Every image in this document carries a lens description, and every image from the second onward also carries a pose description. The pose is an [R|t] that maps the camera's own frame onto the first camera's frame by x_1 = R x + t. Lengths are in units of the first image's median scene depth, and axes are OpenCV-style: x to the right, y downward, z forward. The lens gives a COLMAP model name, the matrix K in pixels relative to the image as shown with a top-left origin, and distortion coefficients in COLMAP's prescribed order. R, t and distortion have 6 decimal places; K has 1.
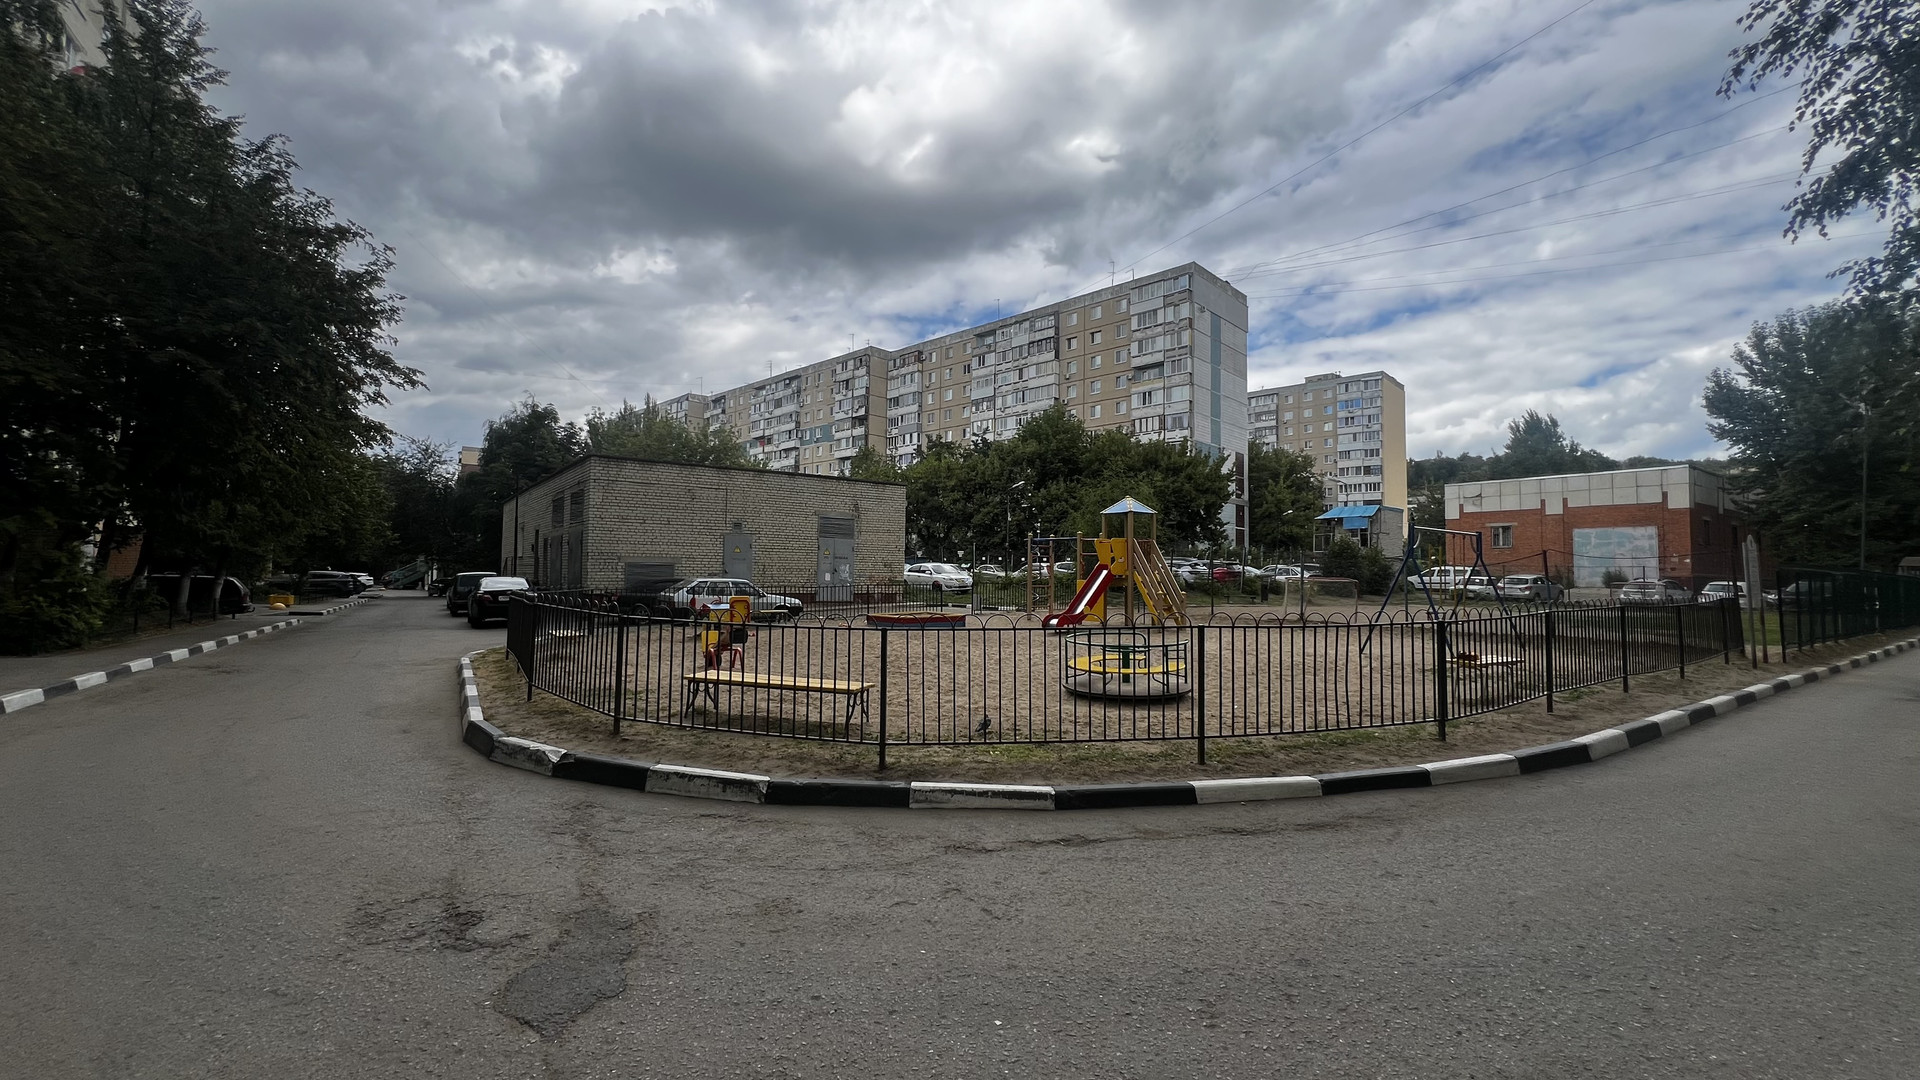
lens RADIAL K [[784.0, 0, 956.9], [0, 784.0, 536.2], [0, 0, 1]] dist [-0.000516, 0.000036]
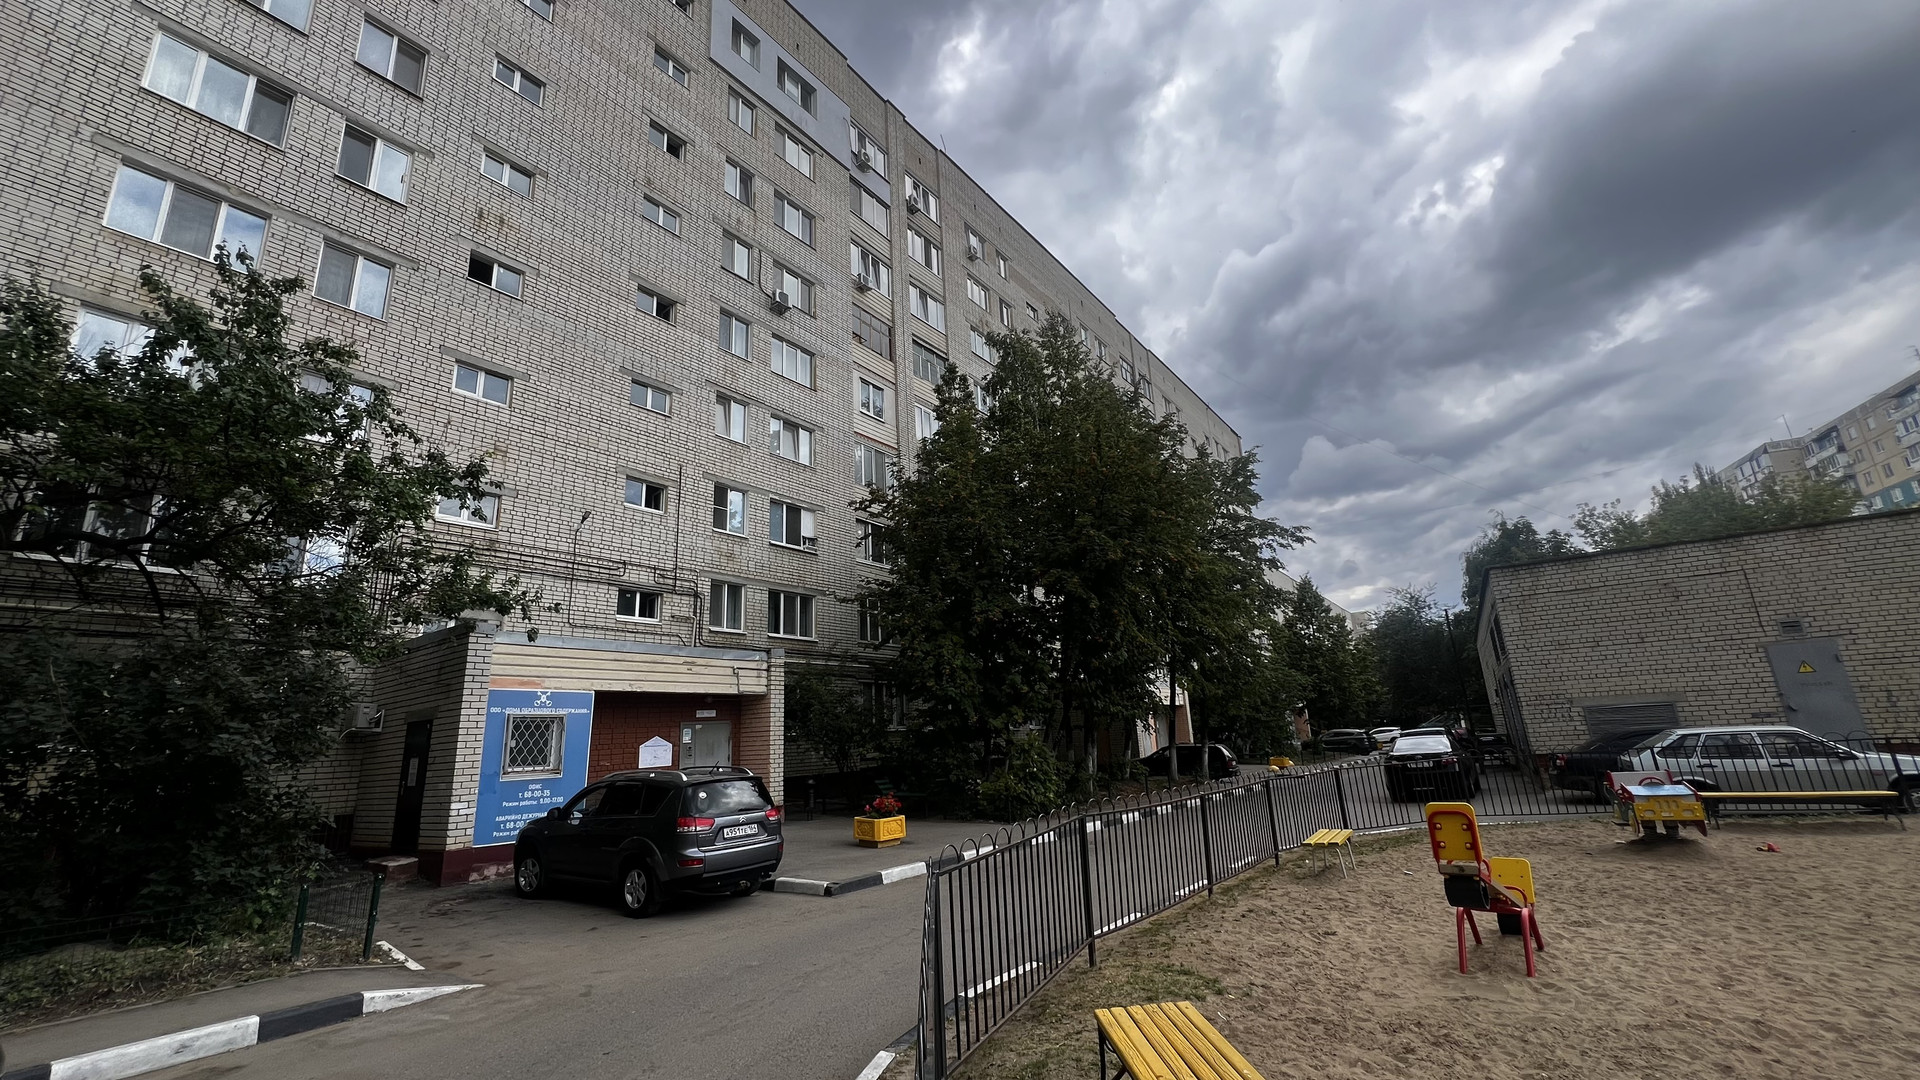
lens RADIAL K [[784.0, 0, 971.2], [0, 784.0, 552.4], [0, 0, 1]] dist [-0.000516, 0.000036]
pose [[0.359944, -0.248555, -0.899256, 0.024519], [0.103605, 0.968547, -0.226237, 0.000848], [0.927203, -0.011735, 0.374374, 0.120618]]
